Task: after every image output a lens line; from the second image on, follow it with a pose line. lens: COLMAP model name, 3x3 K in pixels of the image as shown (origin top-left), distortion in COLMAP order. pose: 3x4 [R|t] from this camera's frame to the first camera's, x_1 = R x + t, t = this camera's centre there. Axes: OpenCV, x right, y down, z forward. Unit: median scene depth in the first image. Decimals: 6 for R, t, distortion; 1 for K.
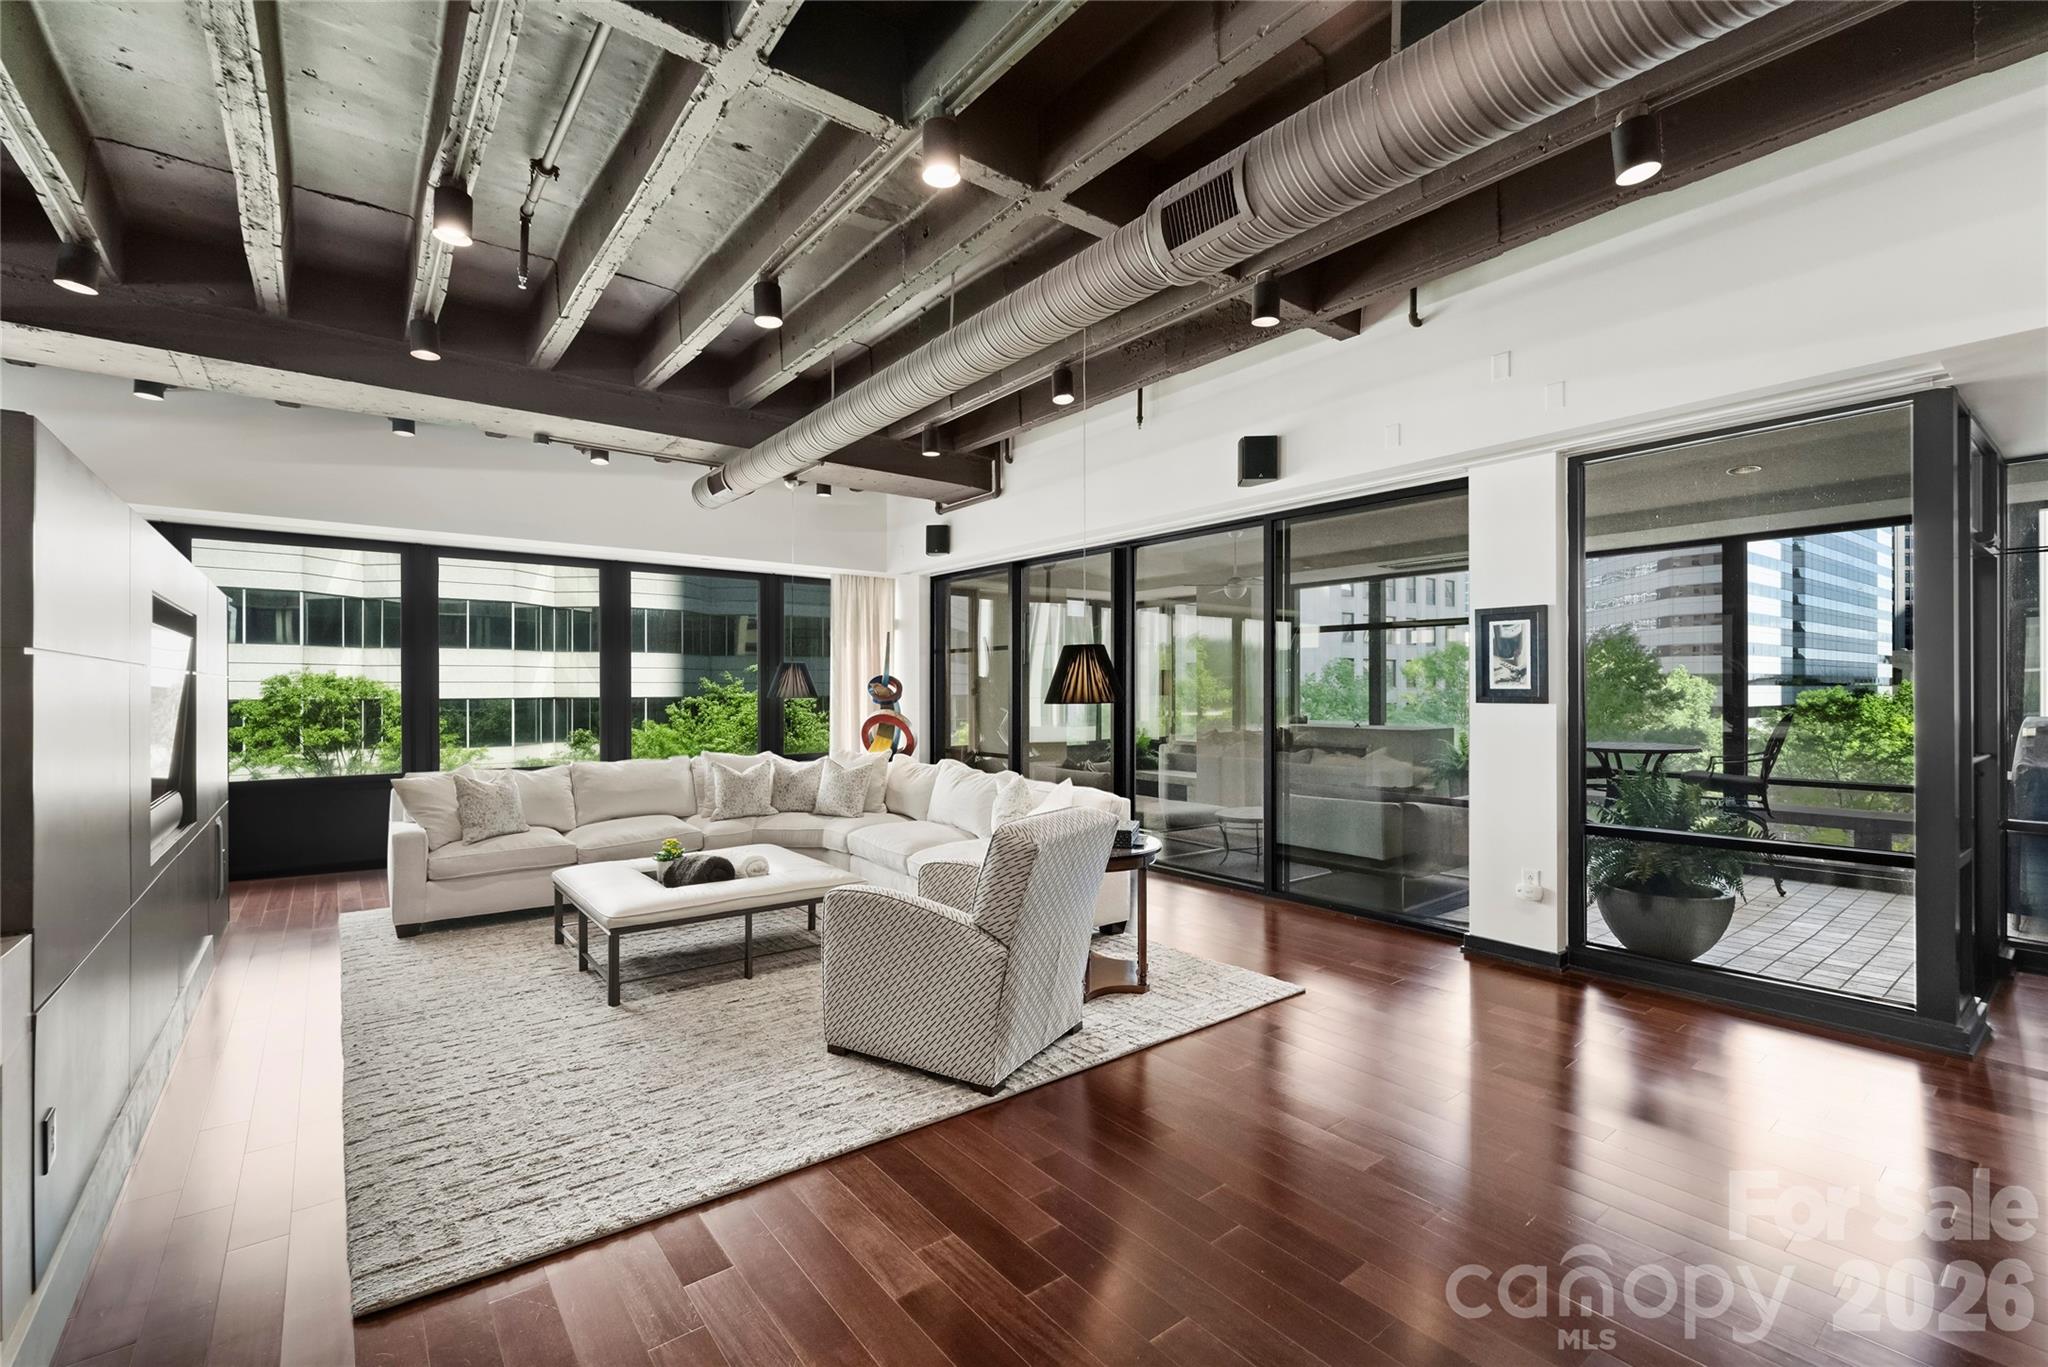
lens RADIAL K [[860.6, 0, 1013.1], [0, 860.6, 693.3], [0, 0, 1]] dist [-0.001929, -0.000316]
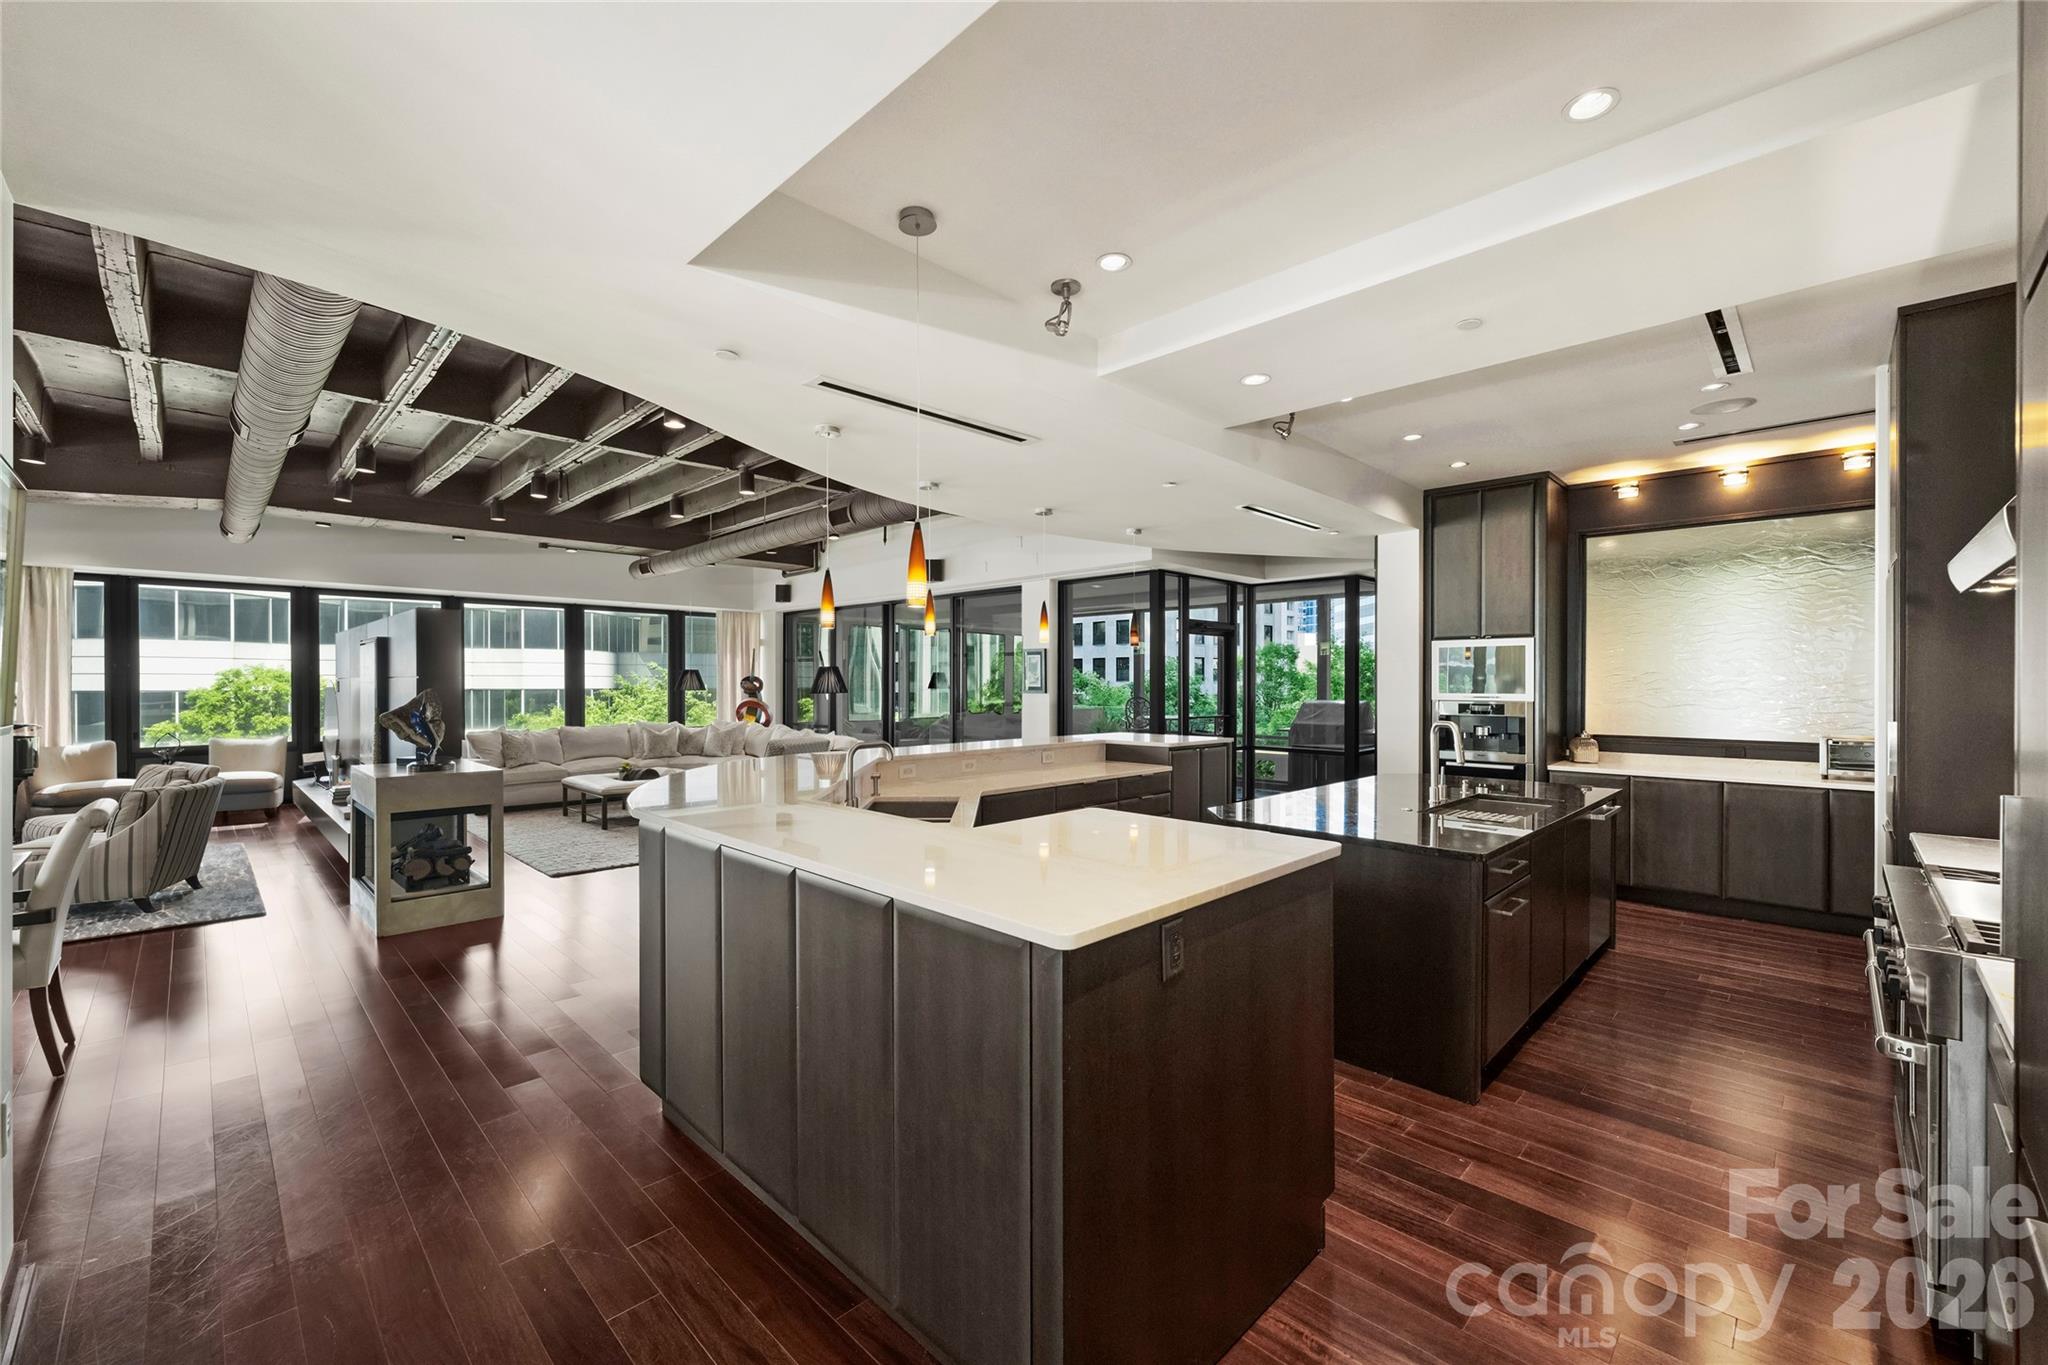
lens RADIAL K [[827.9, 0, 1018.7], [0, 827.9, 683.9], [0, 0, 1]] dist [-0.000635, -0.000529]
pose [[0.992572, 0.001497, 0.121648, 0.192364], [-0.001497, 0.999999, -0.000095, -0.008363], [-0.121648, -0.000088, 0.992573, -0.716762]]
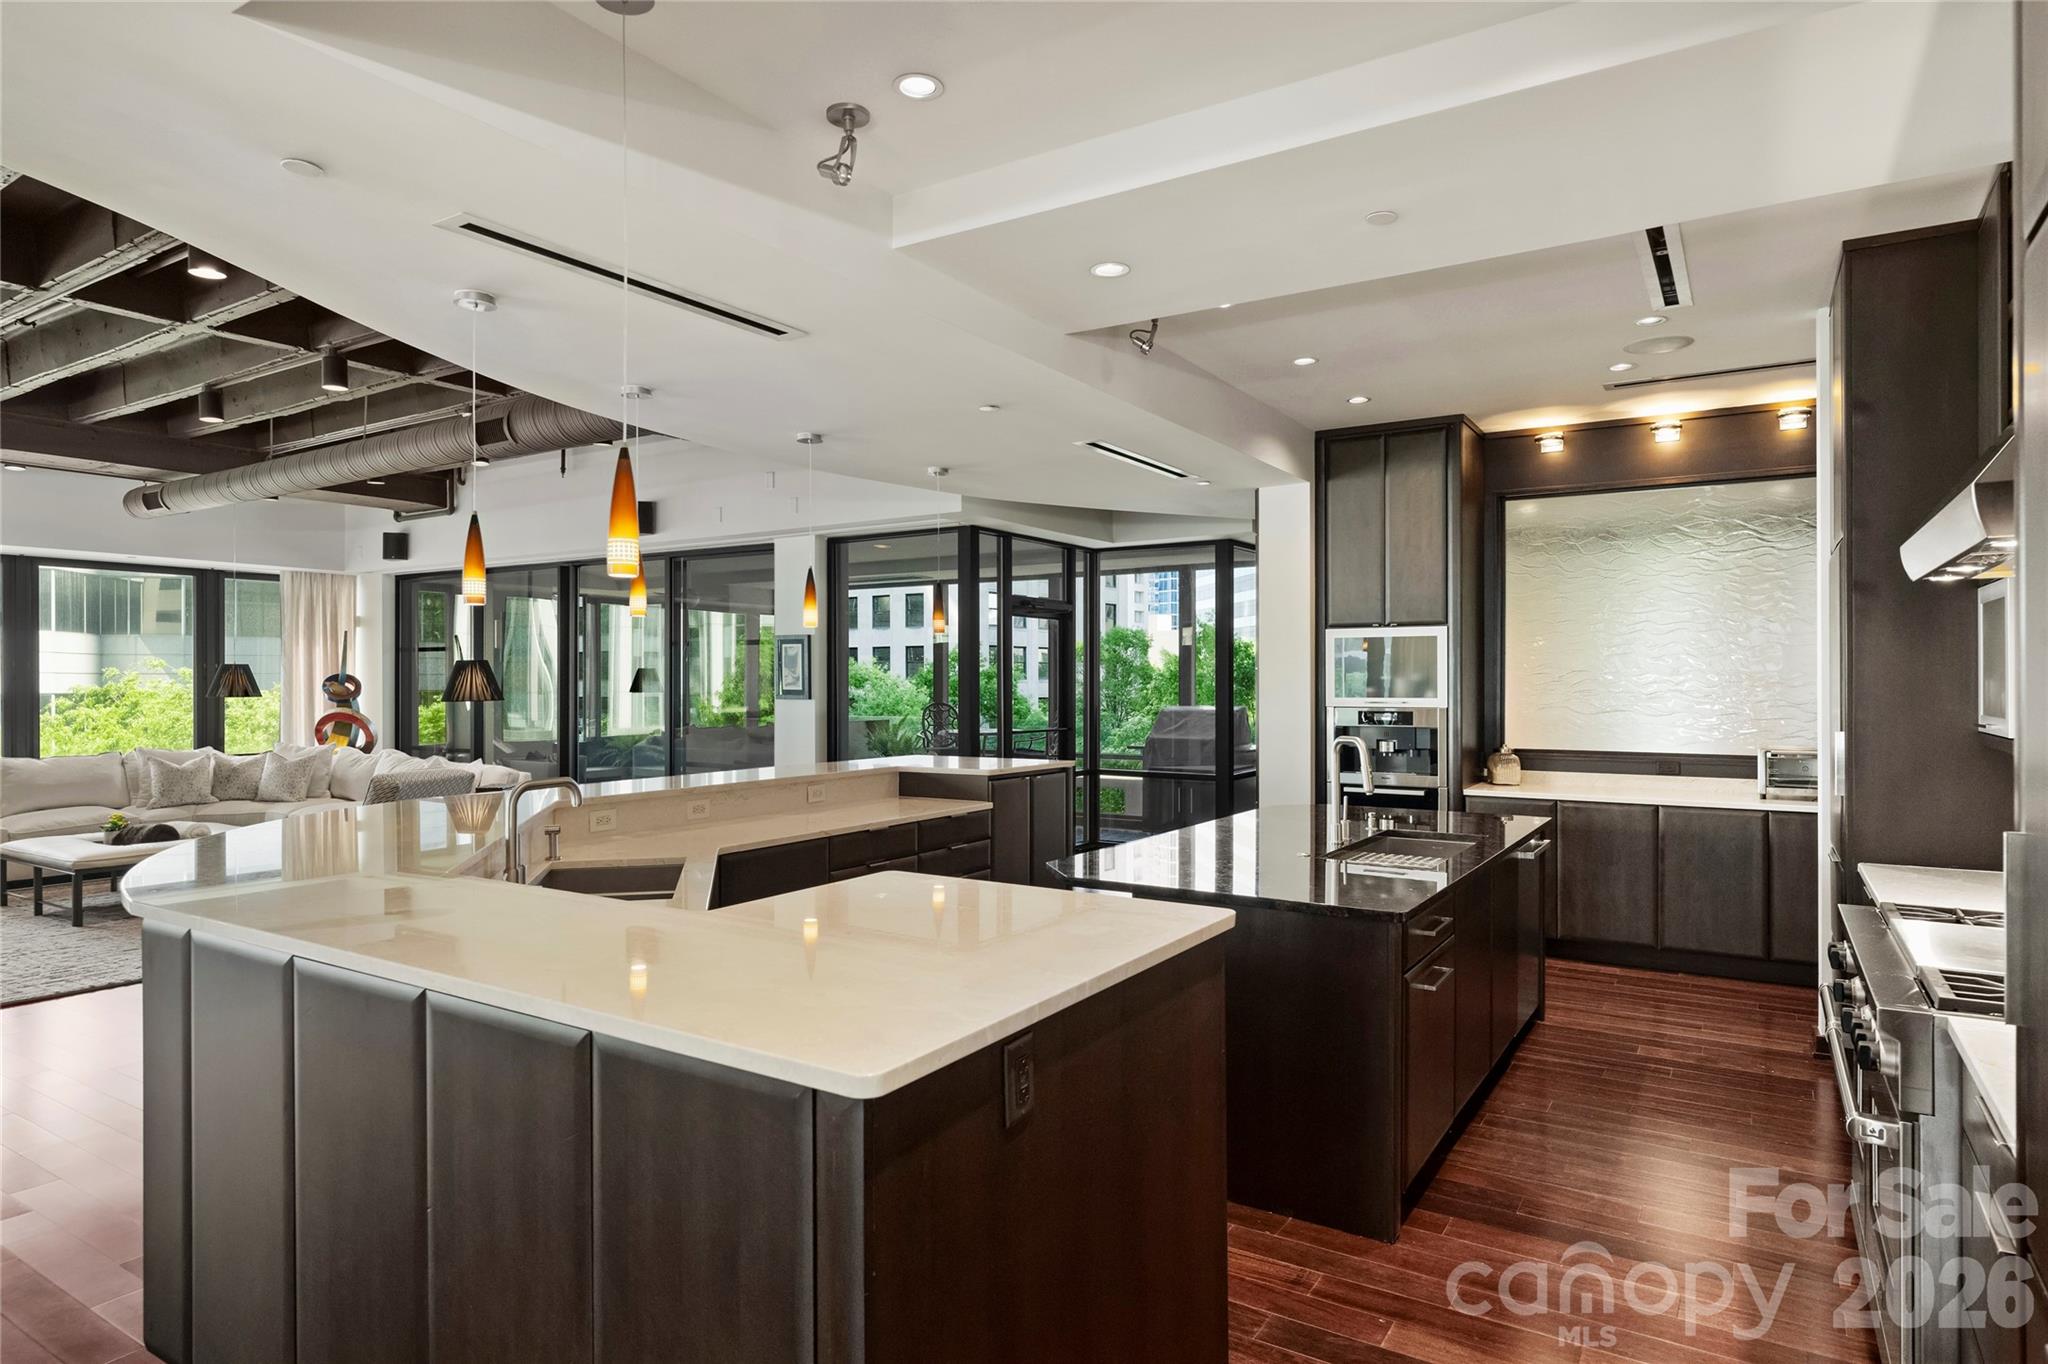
lens RADIAL K [[1165.8, 0, 1022.5], [0, 1165.8, 677.7], [0, 0, 1]] dist [-0.003866, 0.002581]
pose [[0.942795, 0.000619, 0.333373, 0.187964], [0.000865, 0.999990, -0.004302, -0.011801], [-0.333373, 0.004344, 0.942785, -0.704079]]
